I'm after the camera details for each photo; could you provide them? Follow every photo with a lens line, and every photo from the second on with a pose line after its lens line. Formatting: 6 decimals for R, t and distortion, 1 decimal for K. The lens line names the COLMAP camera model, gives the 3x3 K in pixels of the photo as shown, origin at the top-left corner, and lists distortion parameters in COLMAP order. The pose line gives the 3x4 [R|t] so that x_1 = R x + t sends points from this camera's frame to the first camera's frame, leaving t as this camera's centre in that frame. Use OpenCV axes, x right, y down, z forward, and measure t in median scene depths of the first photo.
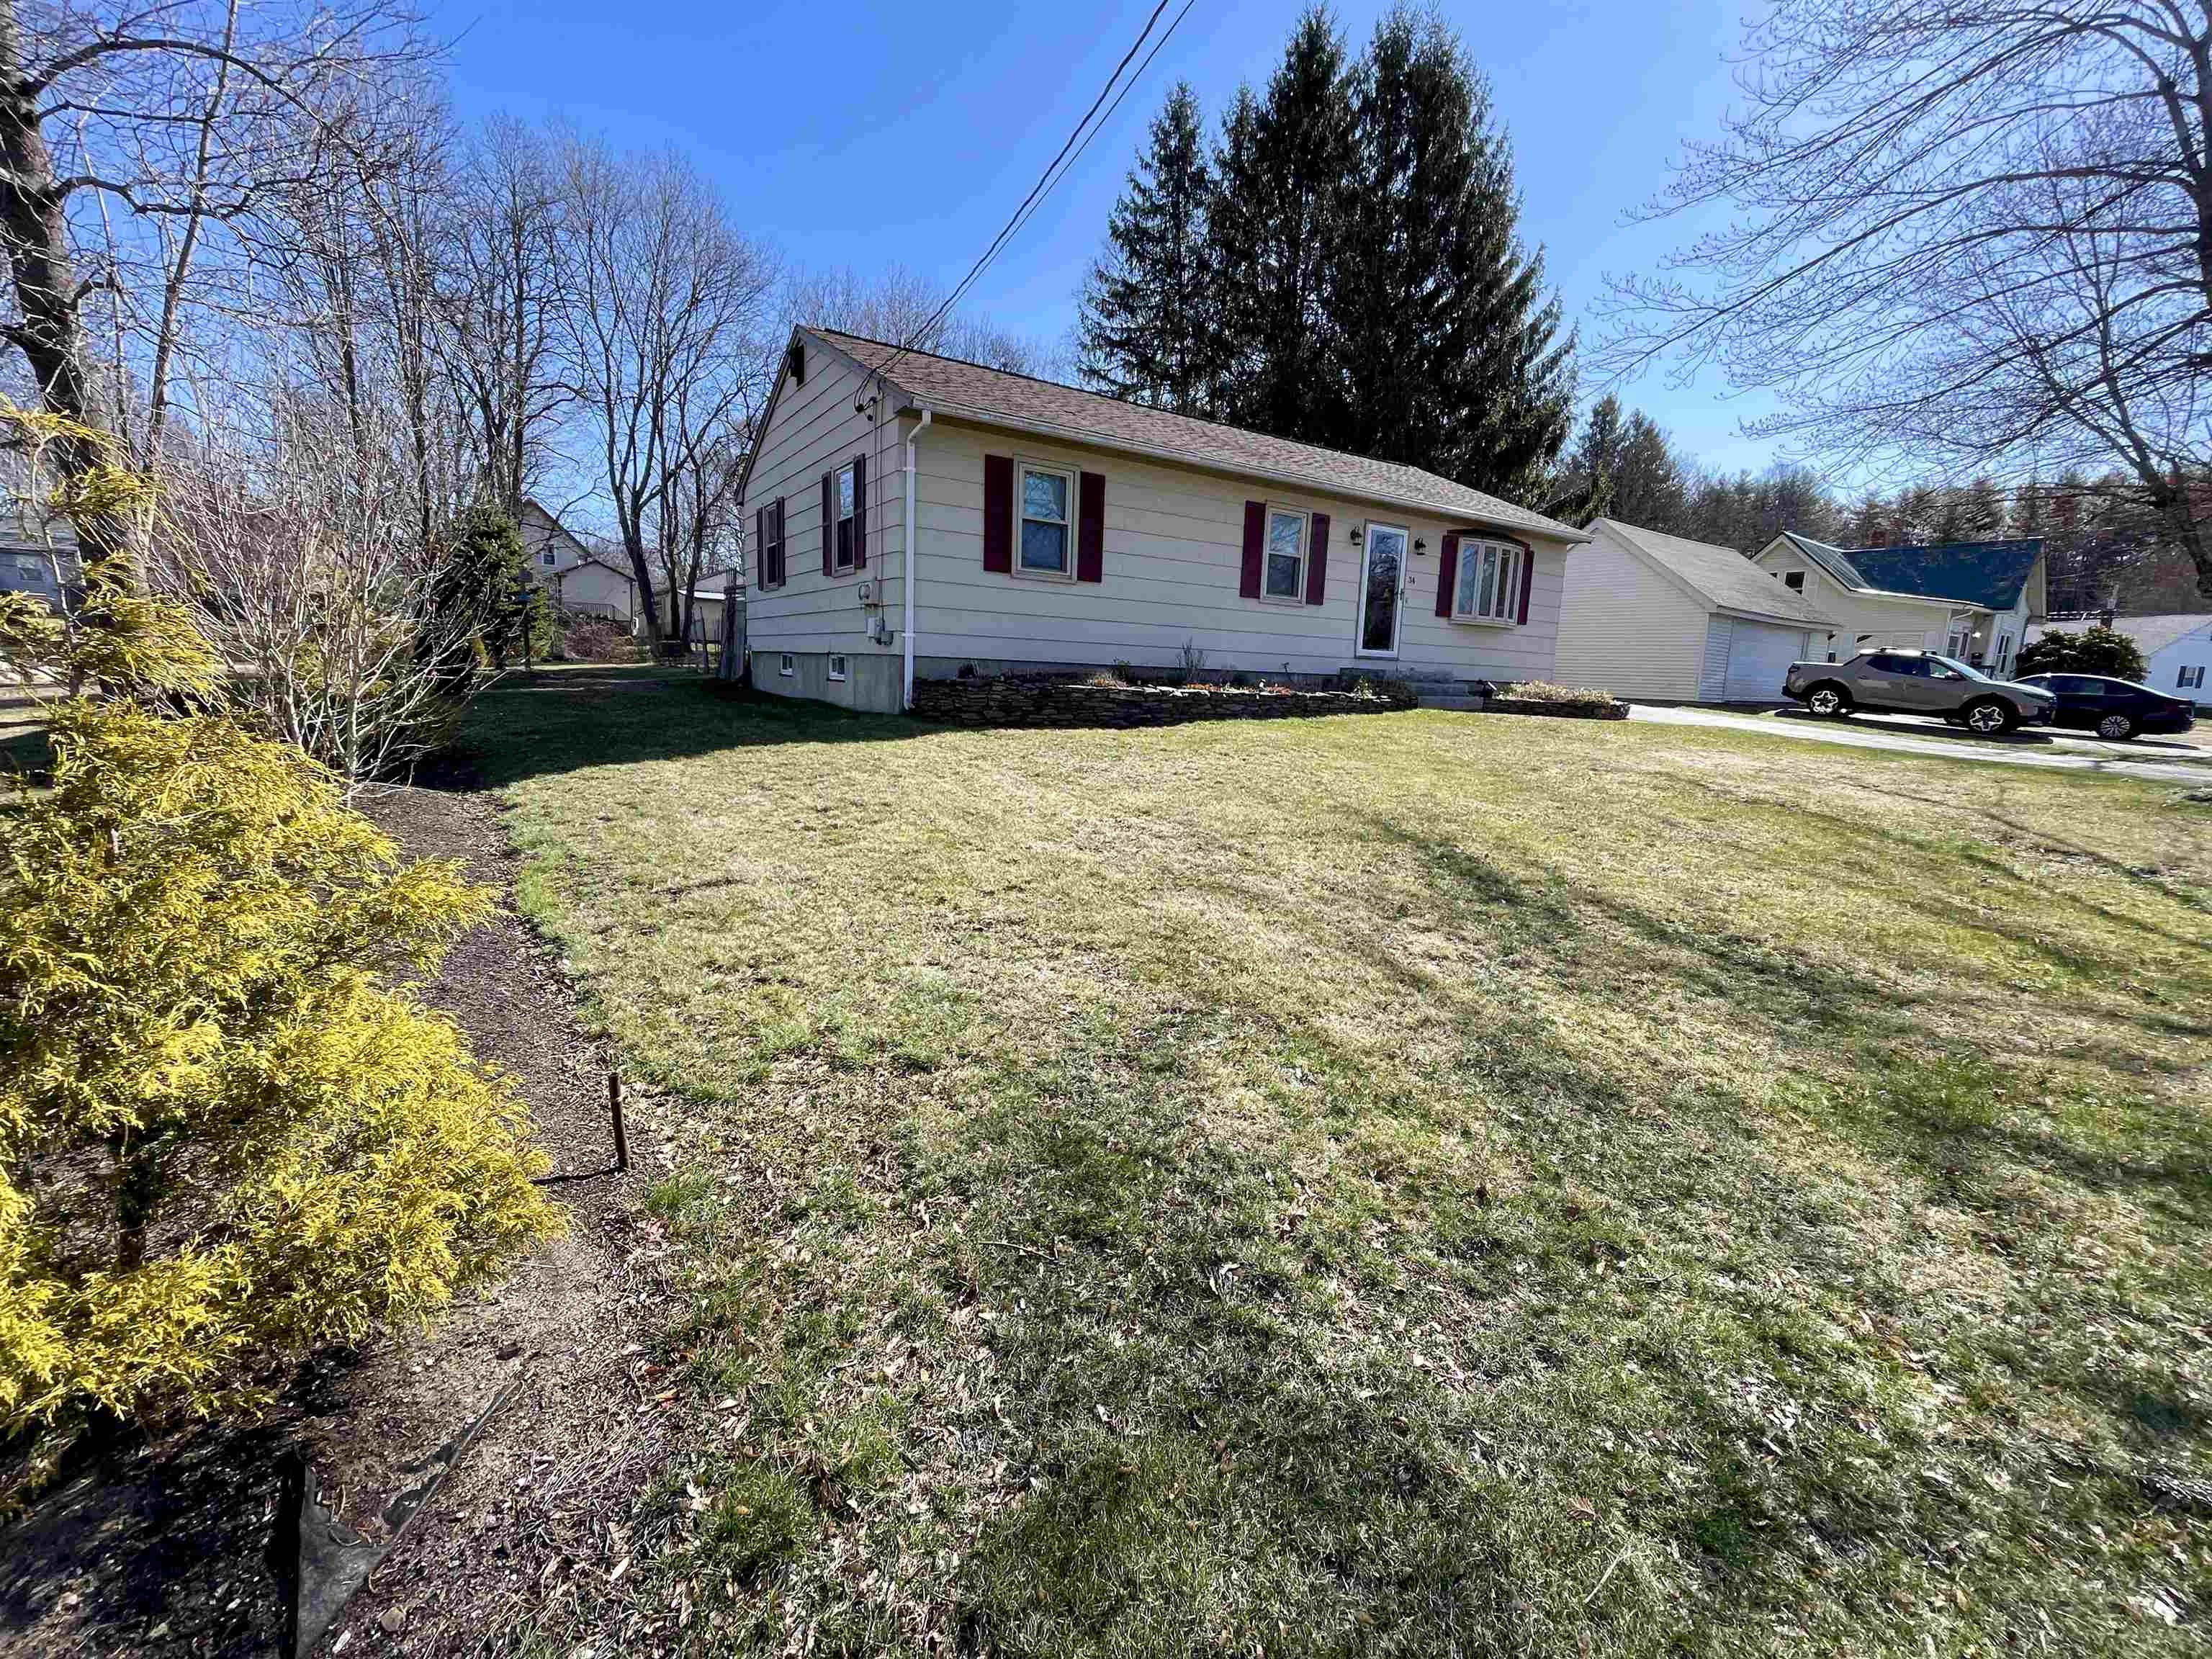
lens RADIAL K [[929.7, 0, 1107.6], [0, 929.7, 847.2], [0, 0, 1]] dist [0.028674, -0.014972]
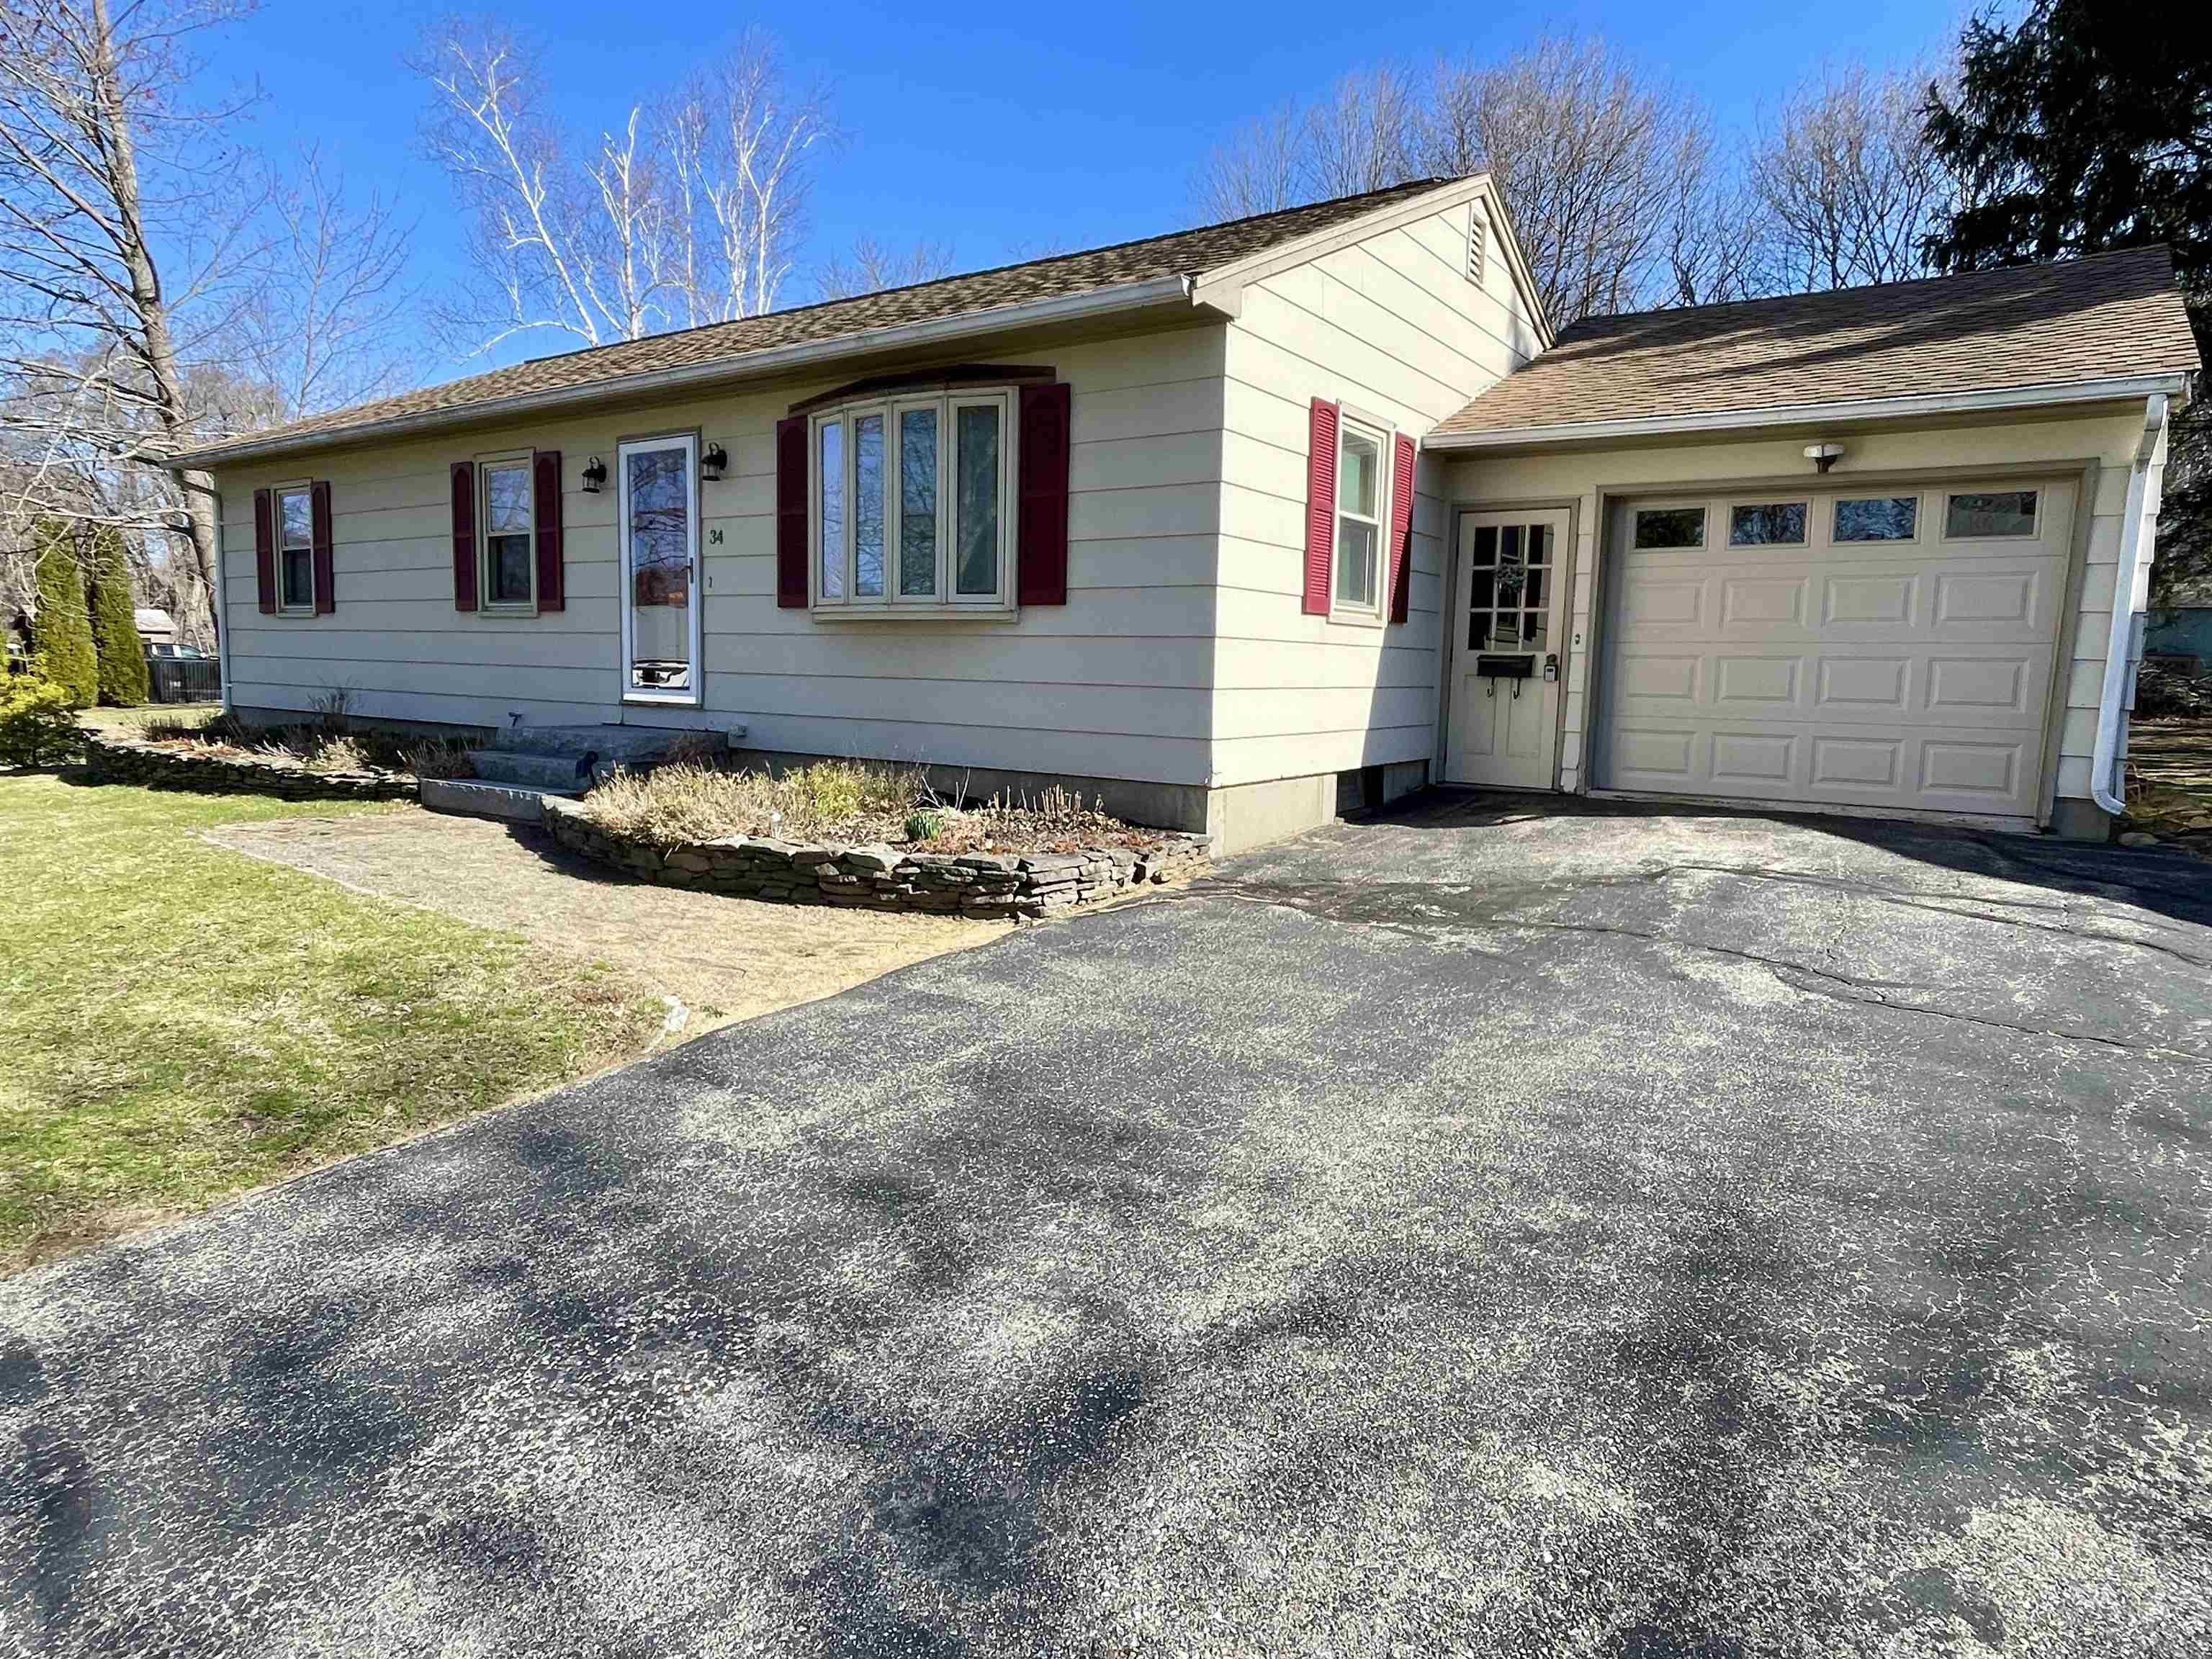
lens RADIAL K [[1304.0, 0, 1106.0], [0, 1304.0, 829.5], [0, 0, 1]] dist [0.005677, -0.000980]
pose [[0.370182, 0.067134, -0.926530, 1.103018], [-0.190513, 0.981672, -0.004988, -0.197385], [0.909214, 0.178363, 0.376187, 1.062440]]
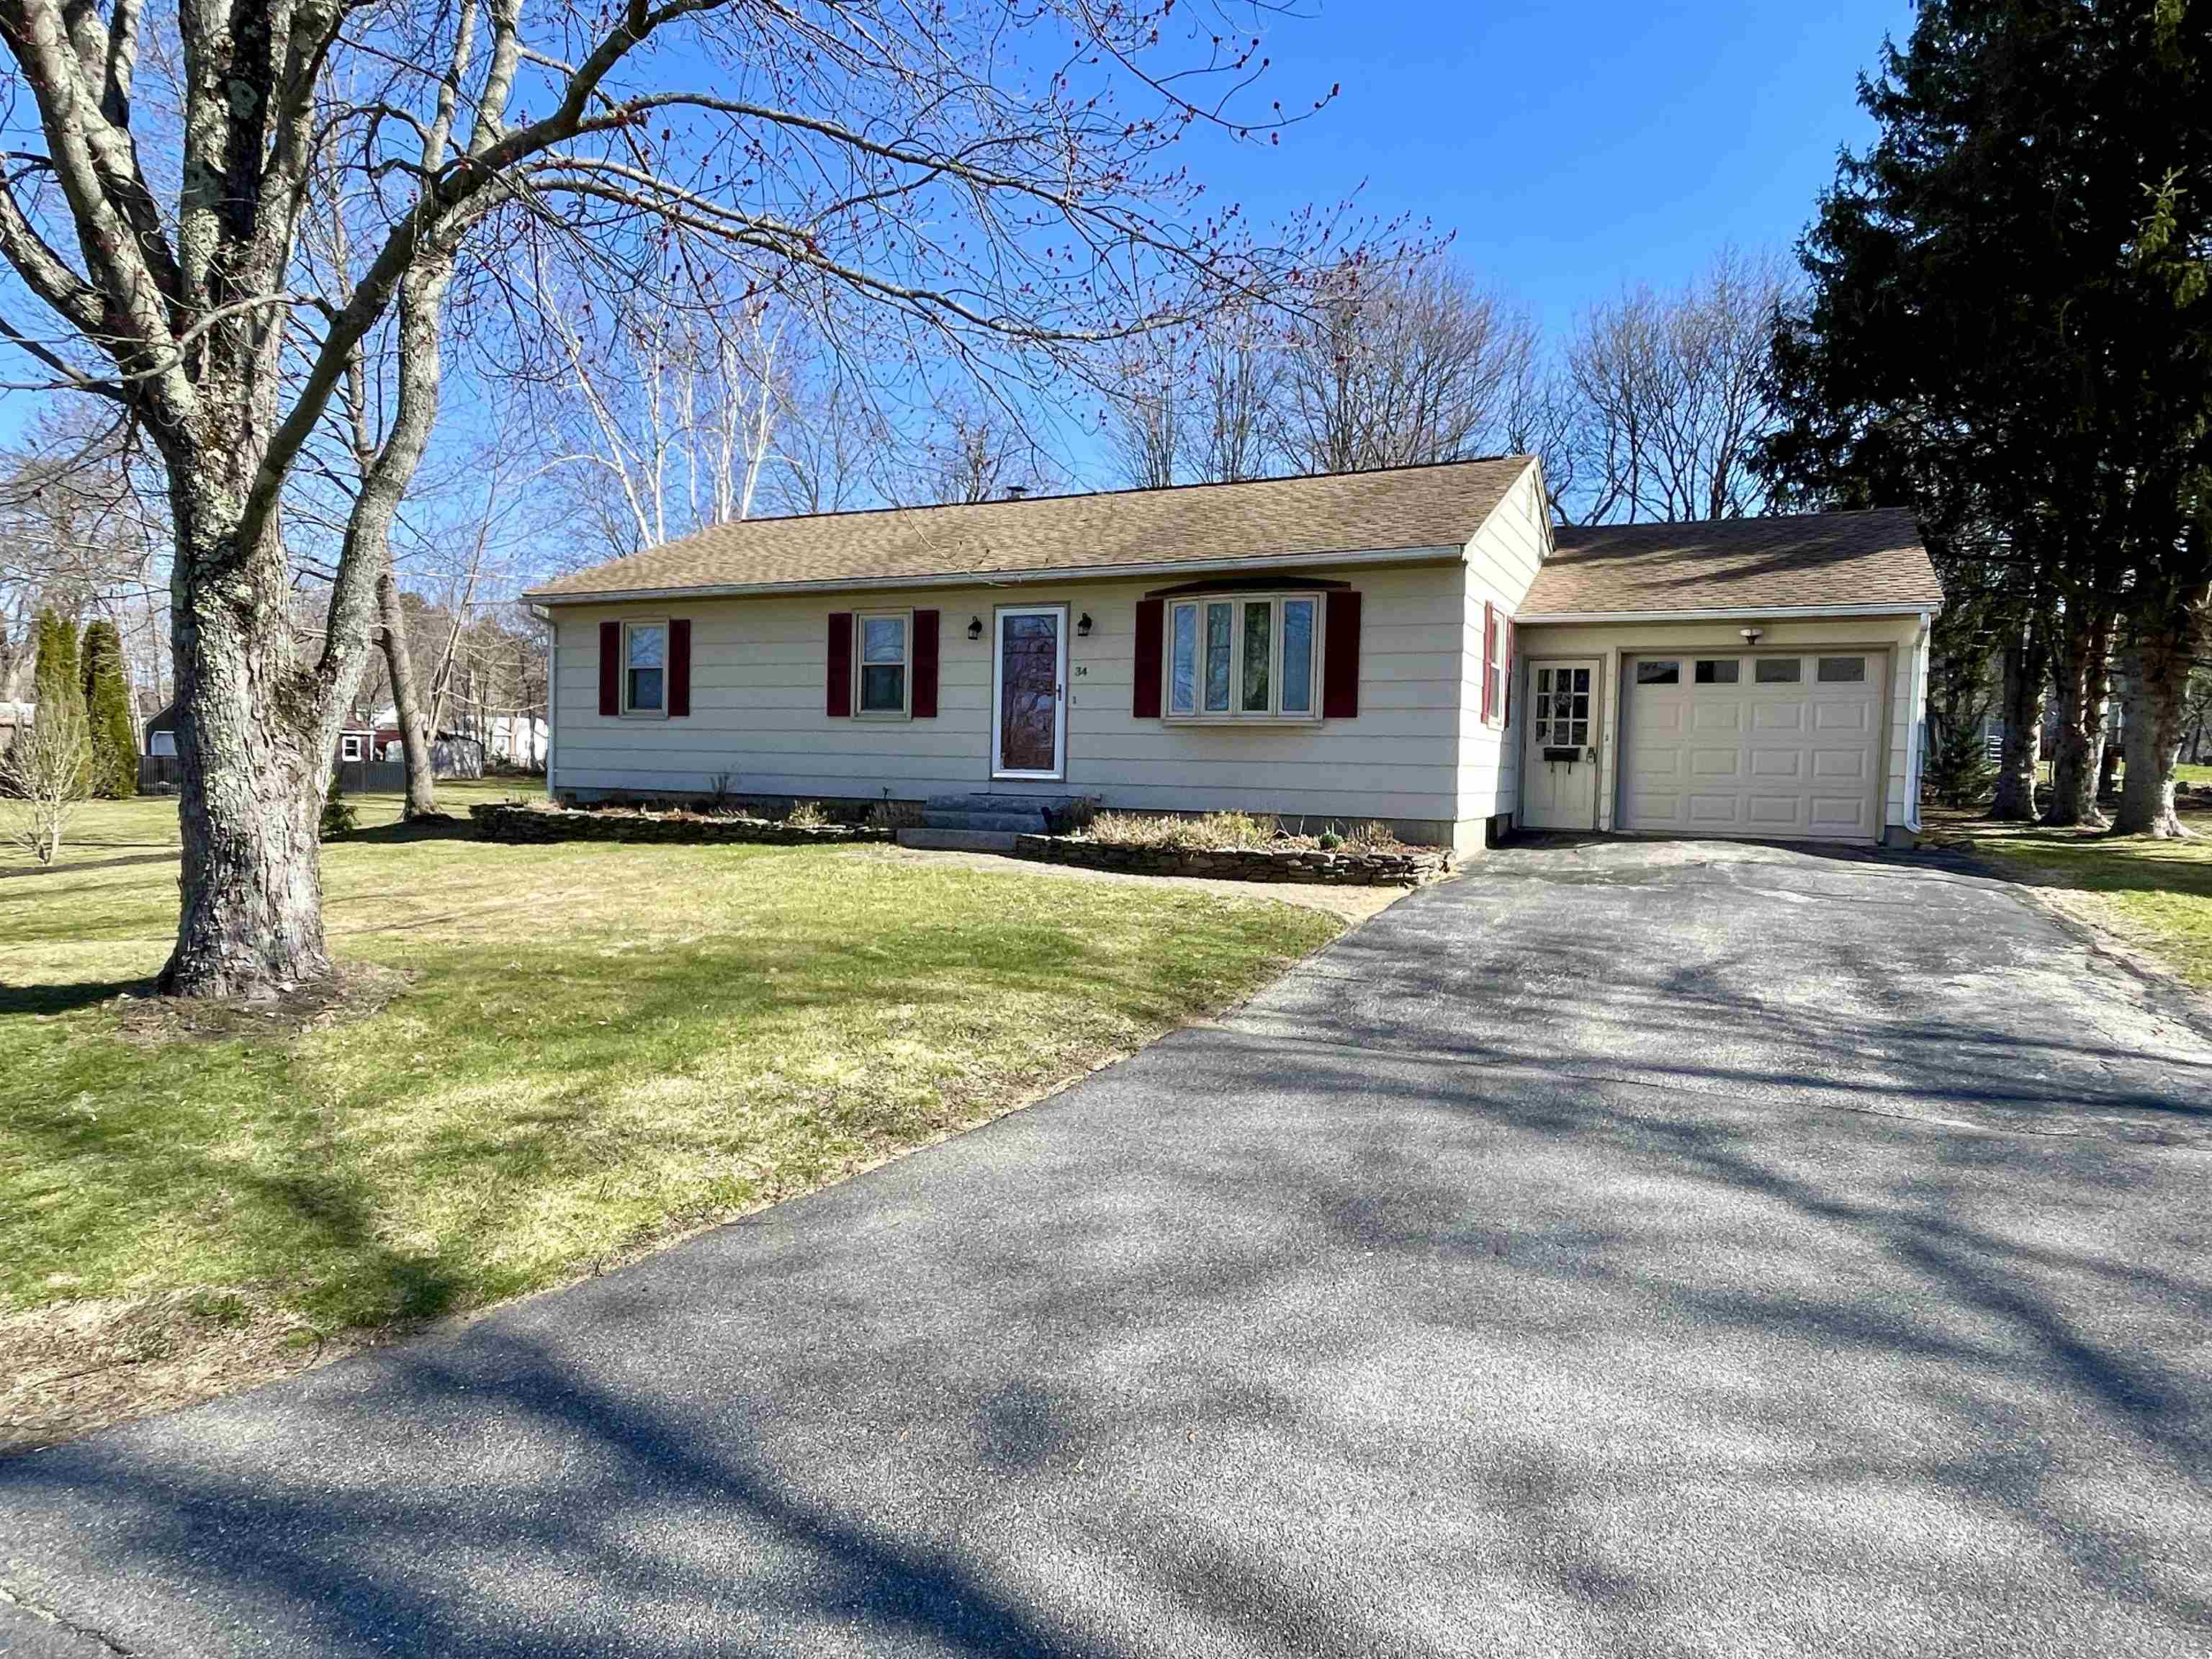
lens RADIAL K [[1304.0, 0, 1106.0], [0, 1304.0, 829.5], [0, 0, 1]] dist [0.005677, -0.000980]
pose [[0.501315, -0.003133, -0.865259, 1.314689], [-0.169355, 0.980297, -0.101671, -0.078969], [0.848530, 0.197505, 0.490907, 0.616317]]
